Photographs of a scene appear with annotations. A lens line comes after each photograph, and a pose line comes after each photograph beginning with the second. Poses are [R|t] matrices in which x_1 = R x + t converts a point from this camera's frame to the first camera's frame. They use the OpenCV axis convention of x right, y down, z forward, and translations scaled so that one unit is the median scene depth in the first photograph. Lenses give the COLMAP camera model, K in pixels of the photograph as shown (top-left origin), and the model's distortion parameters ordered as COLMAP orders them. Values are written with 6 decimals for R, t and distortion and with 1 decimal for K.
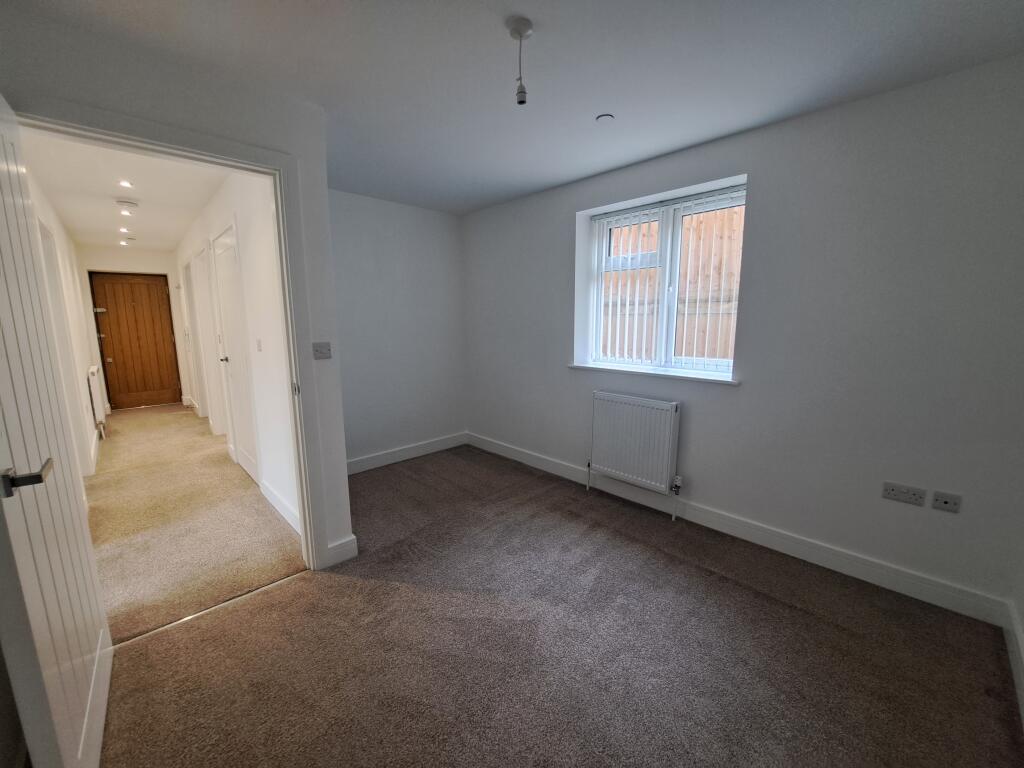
lens RADIAL K [[410.0, 0, 501.3], [0, 410.0, 384.8], [0, 0, 1]] dist [-0.018755, -0.000074]
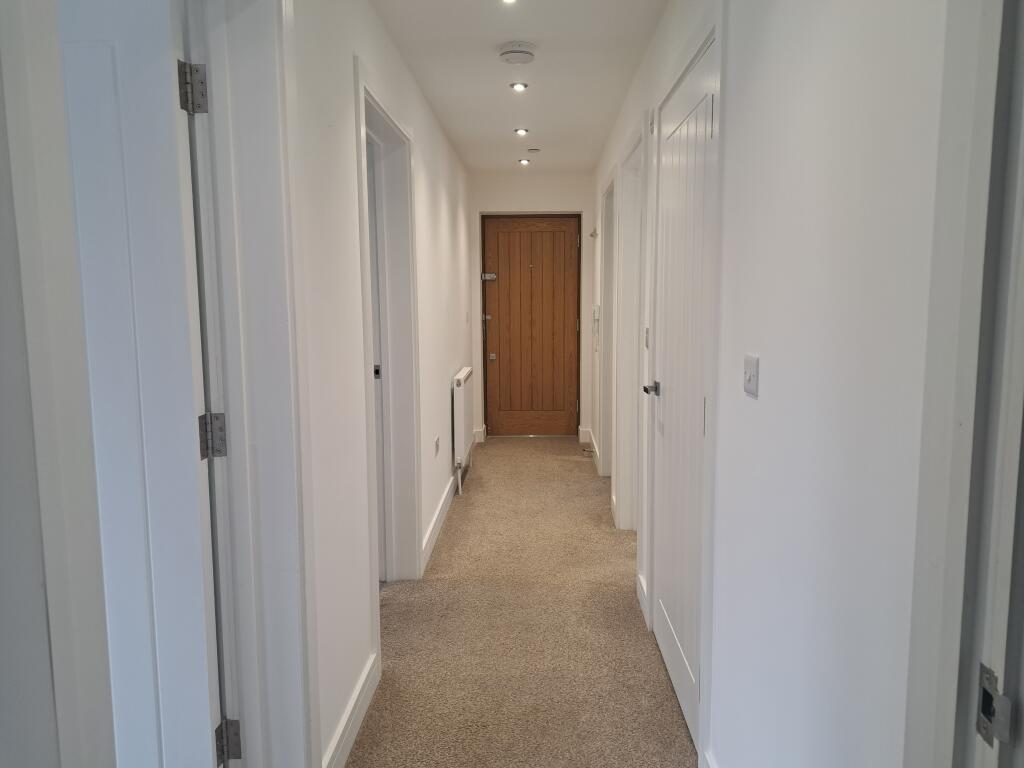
lens RADIAL K [[728.4, 0, 512.0], [0, 728.4, 384.0], [0, 0, 1]] dist [0.060189, -0.000346]
pose [[0.706673, 0.087106, -0.702158, -0.168935], [-0.109087, 0.993940, 0.013514, -0.040974], [0.699080, 0.067046, 0.711893, 0.240256]]
